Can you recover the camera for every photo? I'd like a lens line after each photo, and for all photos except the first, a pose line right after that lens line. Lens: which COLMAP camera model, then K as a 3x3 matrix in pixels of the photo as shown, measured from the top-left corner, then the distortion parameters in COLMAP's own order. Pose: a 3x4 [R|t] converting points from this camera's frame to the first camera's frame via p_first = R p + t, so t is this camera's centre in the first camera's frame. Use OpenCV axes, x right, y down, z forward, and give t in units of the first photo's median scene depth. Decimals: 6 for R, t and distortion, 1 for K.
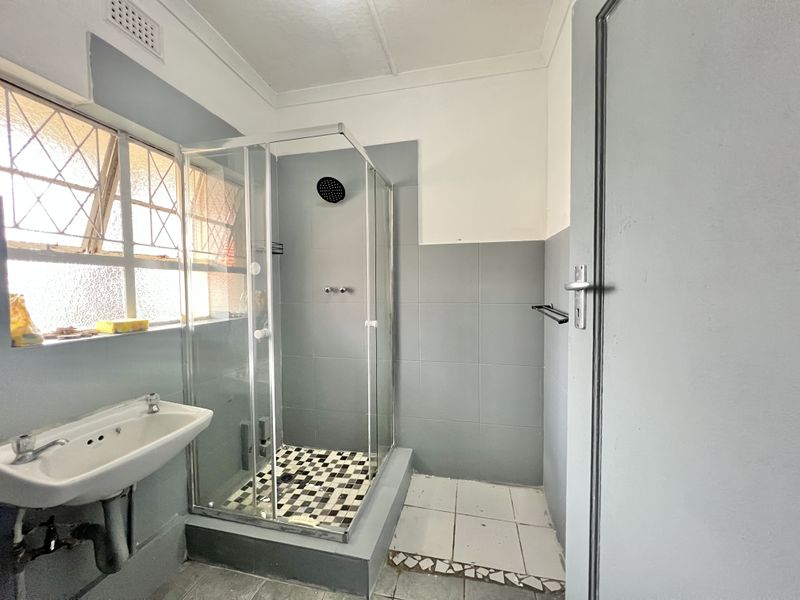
lens RADIAL K [[321.3, 0, 398.1], [0, 321.3, 300.6], [0, 0, 1]] dist [-0.003631, 0.000131]
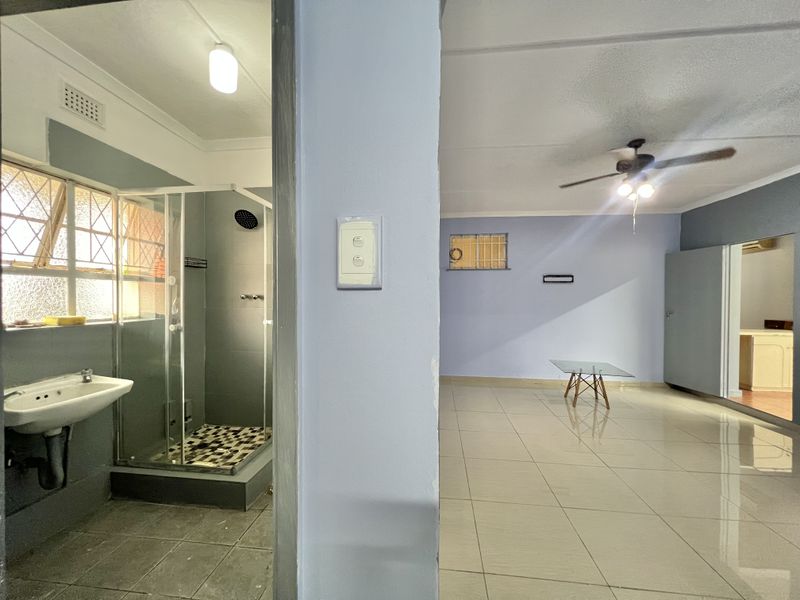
lens RADIAL K [[321.3, 0, 399.9], [0, 321.3, 300.7], [0, 0, 1]] dist [-0.003631, 0.000131]
pose [[0.993864, 0.011545, 0.110008, 0.384954], [-0.008251, 0.999505, -0.030358, 0.021702], [-0.110304, 0.029265, 0.993467, -0.485185]]
